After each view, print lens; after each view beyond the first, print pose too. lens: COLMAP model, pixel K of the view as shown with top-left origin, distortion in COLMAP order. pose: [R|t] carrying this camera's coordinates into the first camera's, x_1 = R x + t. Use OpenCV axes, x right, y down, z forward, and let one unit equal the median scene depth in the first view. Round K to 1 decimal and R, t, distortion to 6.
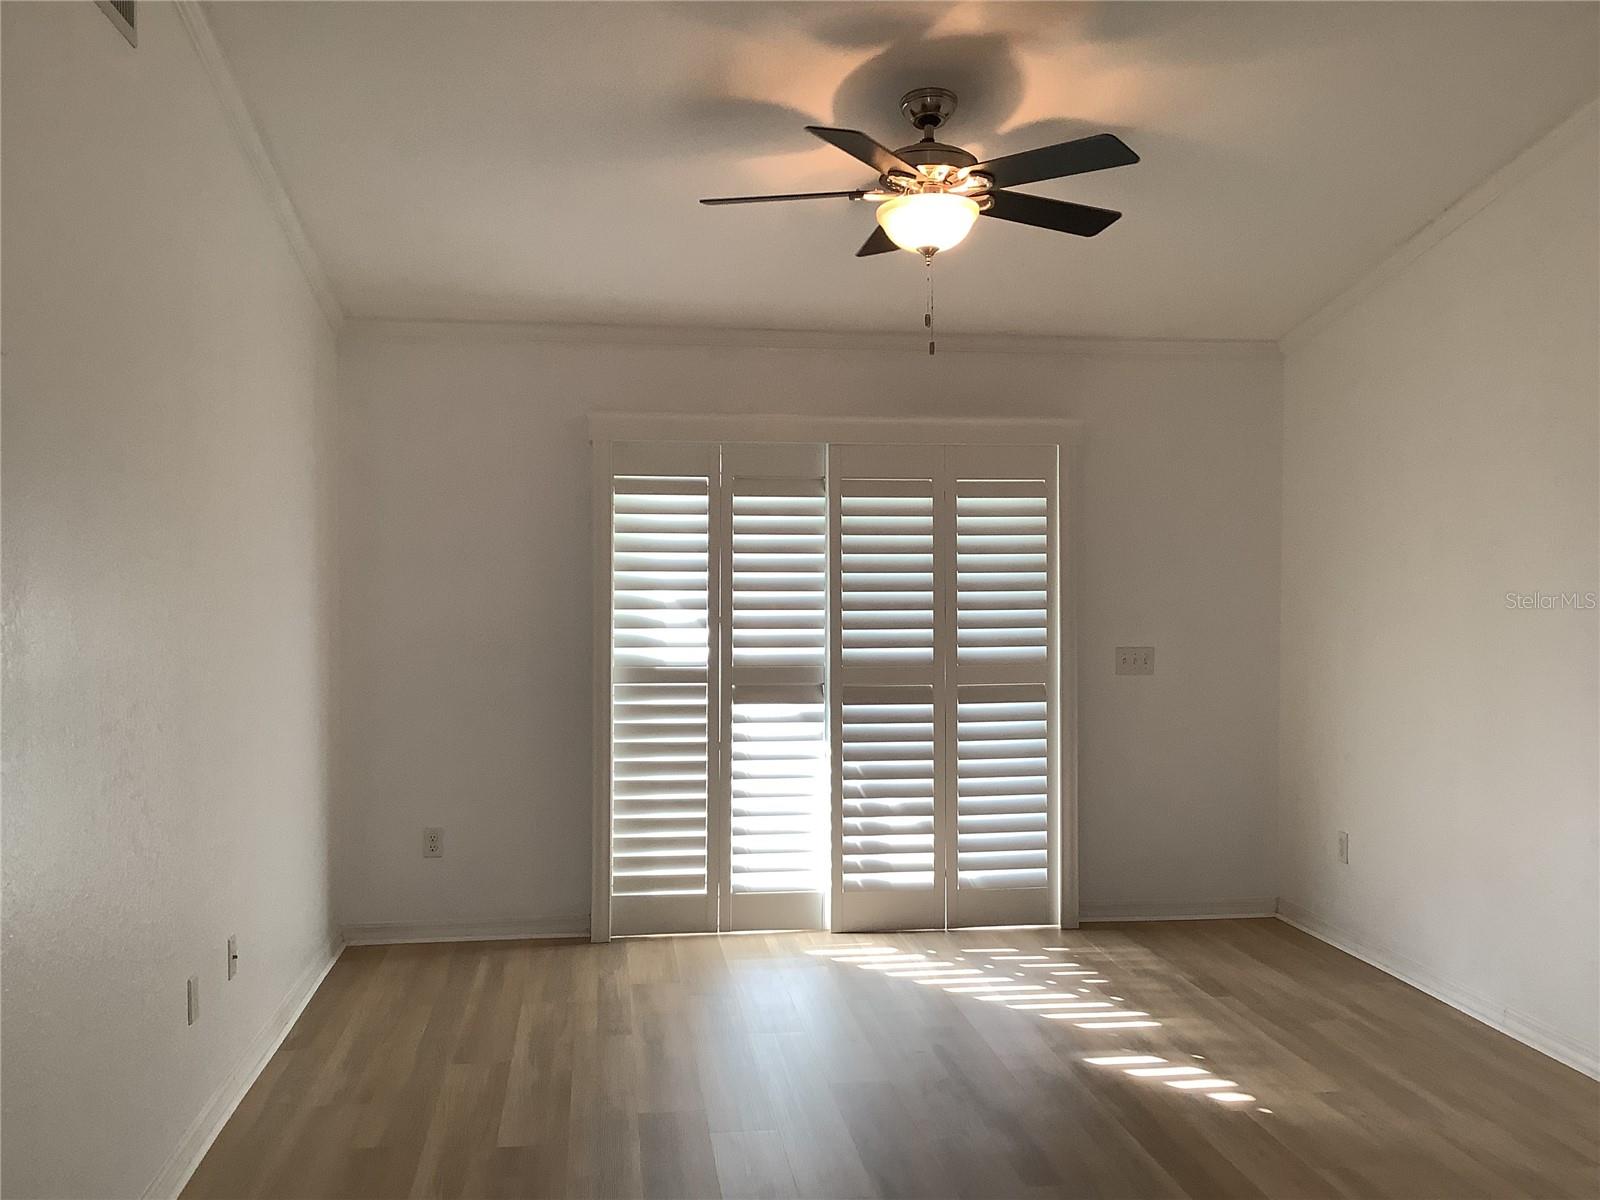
lens RADIAL K [[1465.4, 0, 792.5], [0, 1465.4, 602.3], [0, 0, 1]] dist [0.080853, -0.177618]
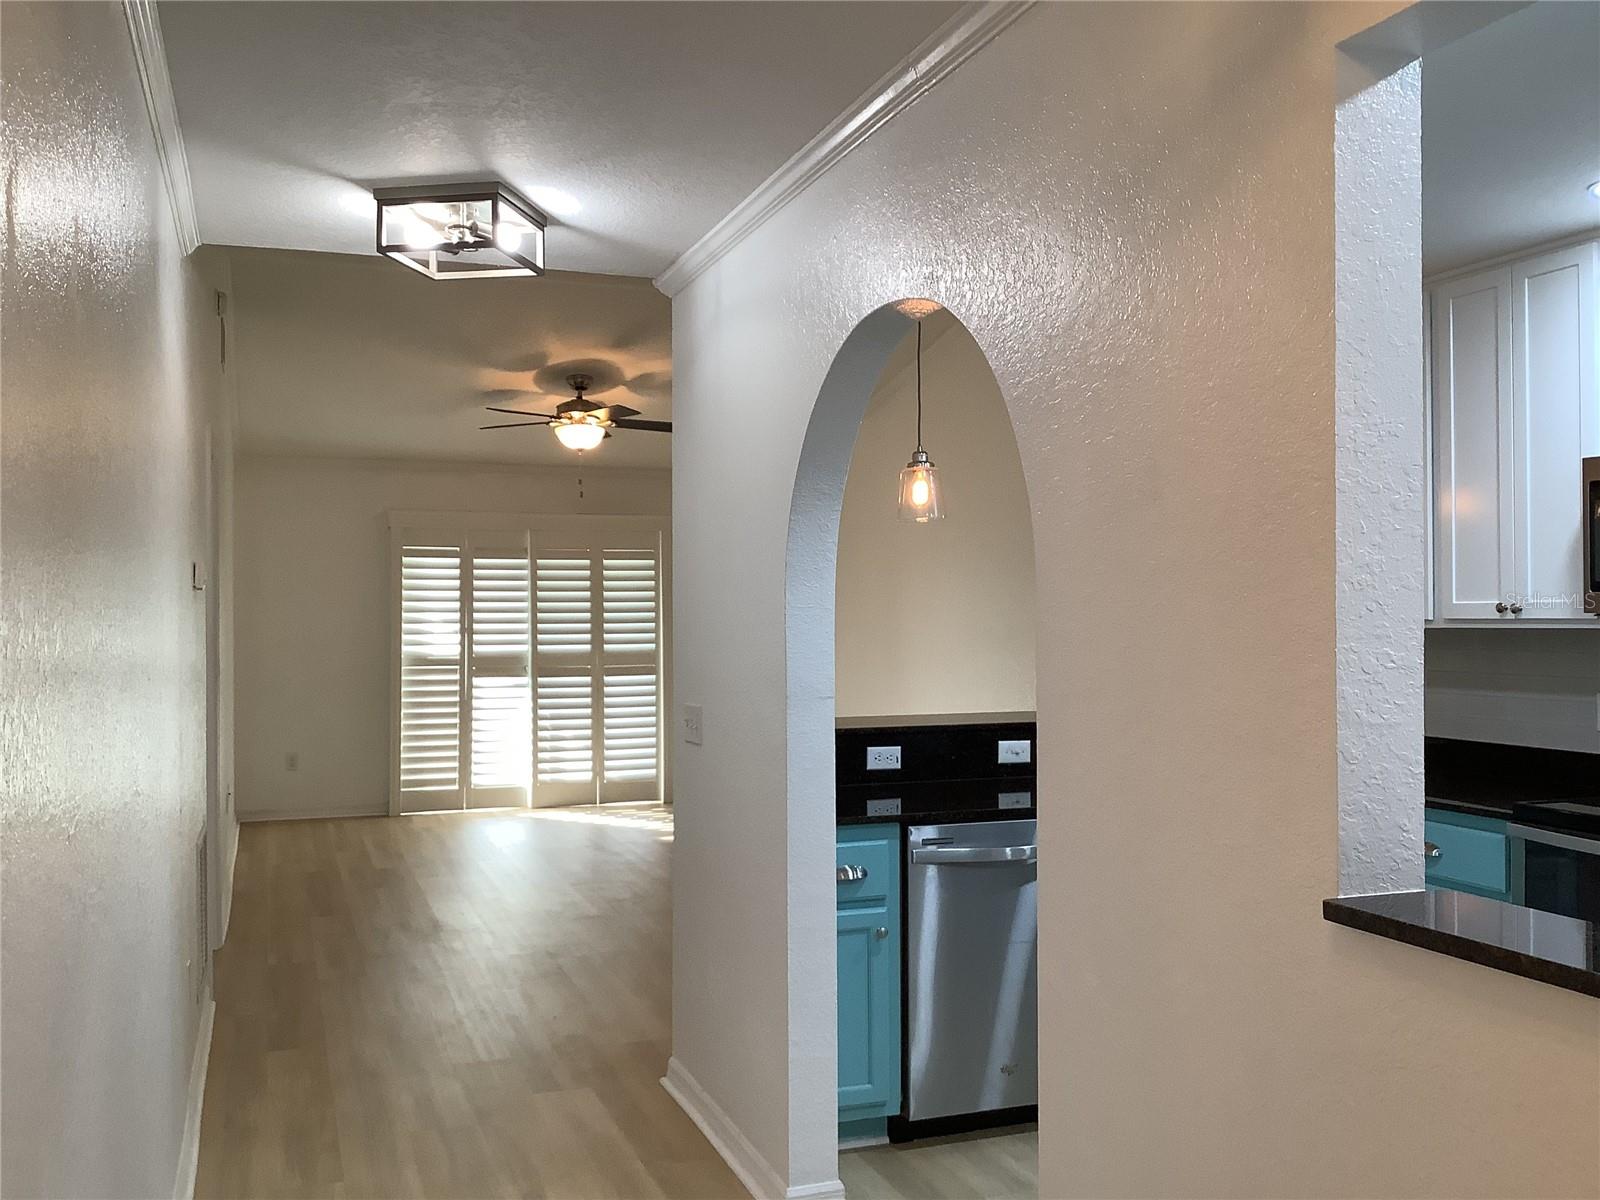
lens RADIAL K [[1439.9, 0, 800.9], [0, 1439.9, 604.5], [0, 0, 1]] dist [0.109773, -0.185481]
pose [[0.975902, -0.002638, 0.218194, -0.036376], [0.006861, 0.999803, -0.018602, 0.016546], [-0.218102, 0.019651, 0.975728, -0.759512]]
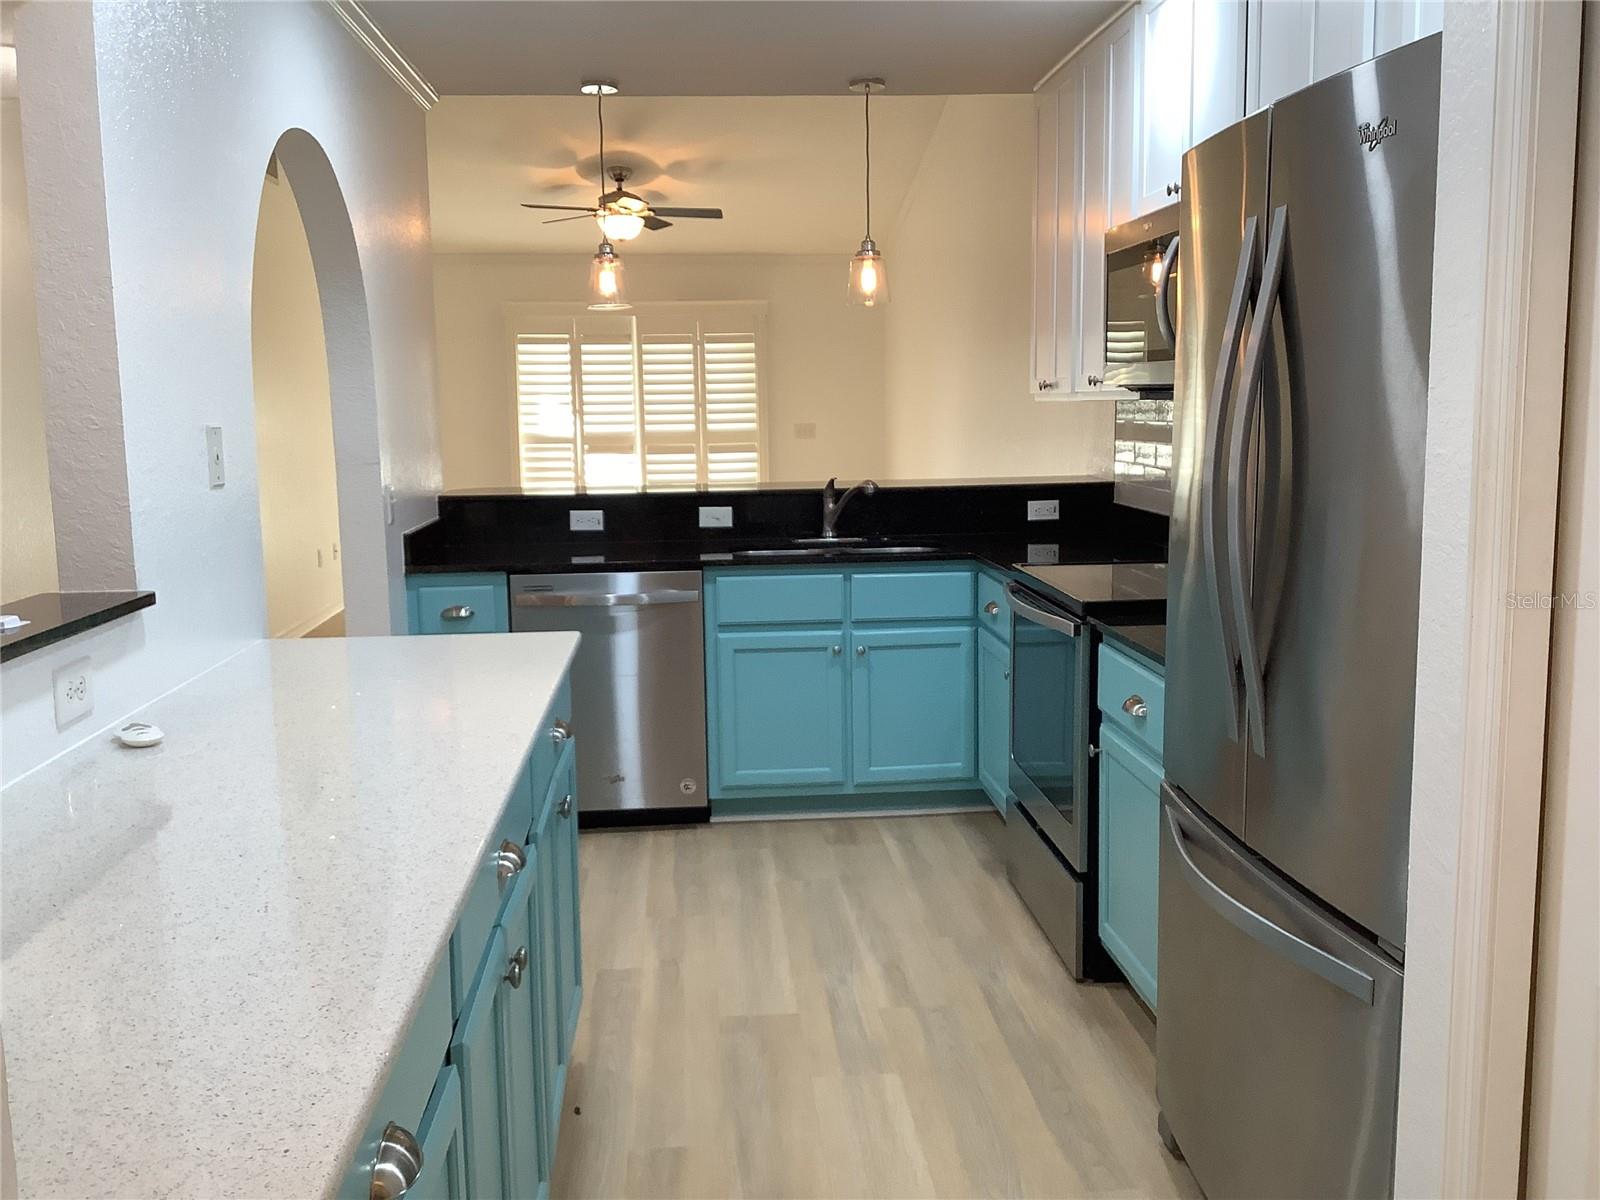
lens RADIAL K [[1449.9, 0, 800.0], [0, 1449.9, 600.0], [0, 0, 1]] dist [0.109920, -0.207497]
pose [[0.998514, -0.006968, -0.054050, 0.338871], [0.013689, 0.992063, 0.124991, 0.023003], [0.052750, -0.125545, 0.990685, -0.889685]]
